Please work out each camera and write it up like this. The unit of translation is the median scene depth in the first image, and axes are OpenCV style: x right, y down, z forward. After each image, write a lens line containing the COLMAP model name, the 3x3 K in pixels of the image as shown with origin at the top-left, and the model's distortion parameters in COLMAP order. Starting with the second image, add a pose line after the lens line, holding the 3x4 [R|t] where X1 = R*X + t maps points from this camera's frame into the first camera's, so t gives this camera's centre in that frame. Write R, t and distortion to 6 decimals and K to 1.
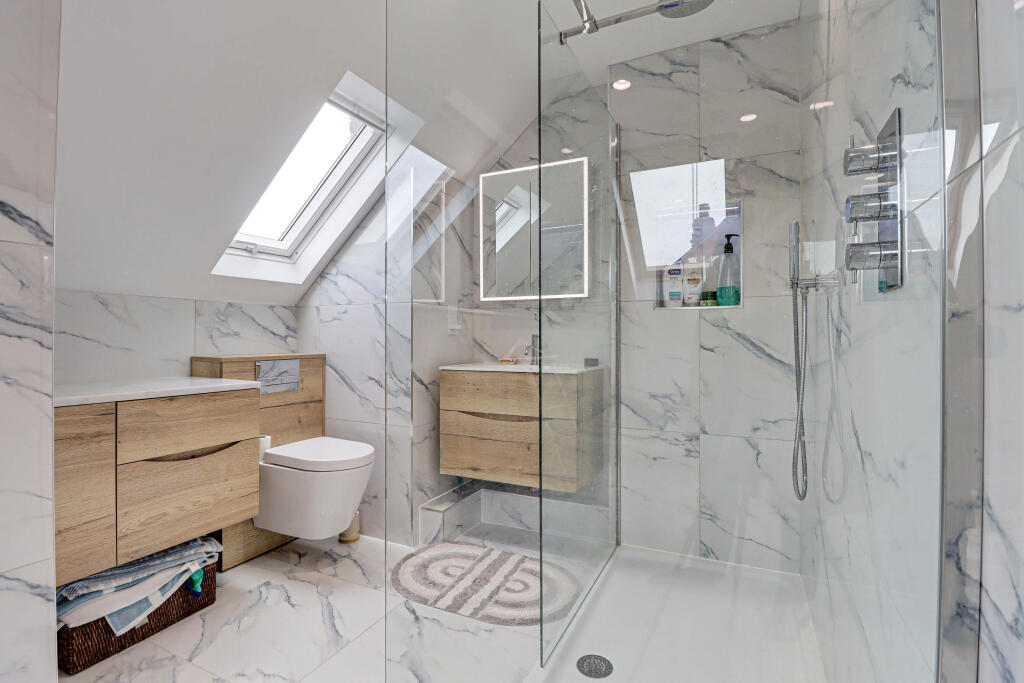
lens RADIAL K [[480.7, 0, 511.9], [0, 480.7, 337.4], [0, 0, 1]] dist [-0.002508, -0.000985]
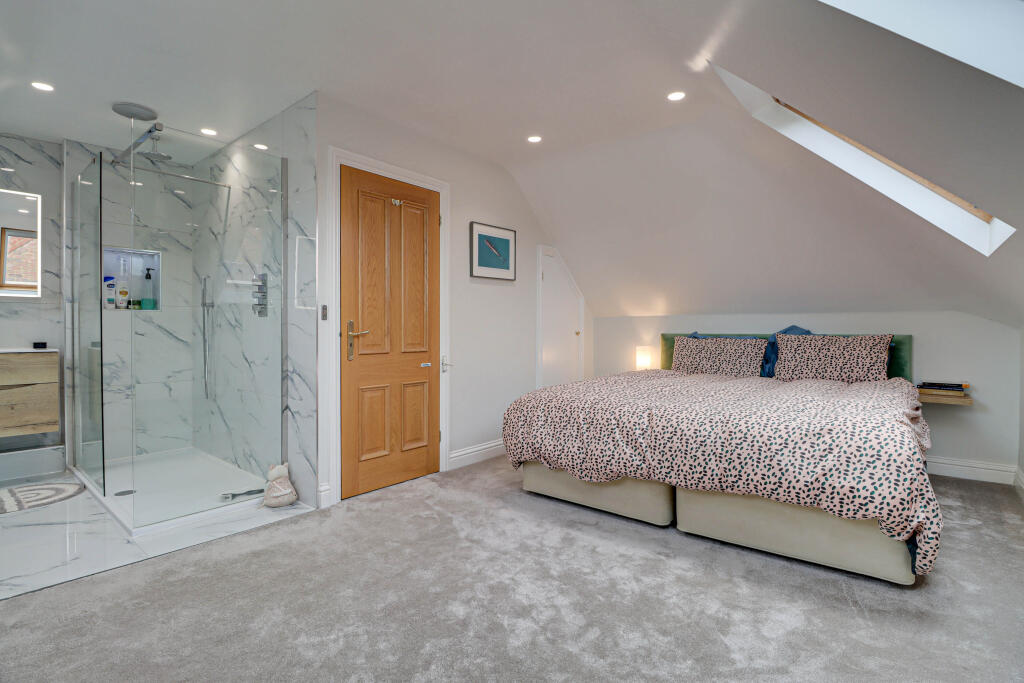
lens RADIAL K [[480.7, 0, 511.9], [0, 480.7, 337.4], [0, 0, 1]] dist [-0.002508, -0.000985]
pose [[0.226785, -0.009737, 0.973896, -0.957100], [-0.006471, 0.999913, 0.011503, 0.006259], [-0.973923, -0.008911, 0.226702, -0.684961]]
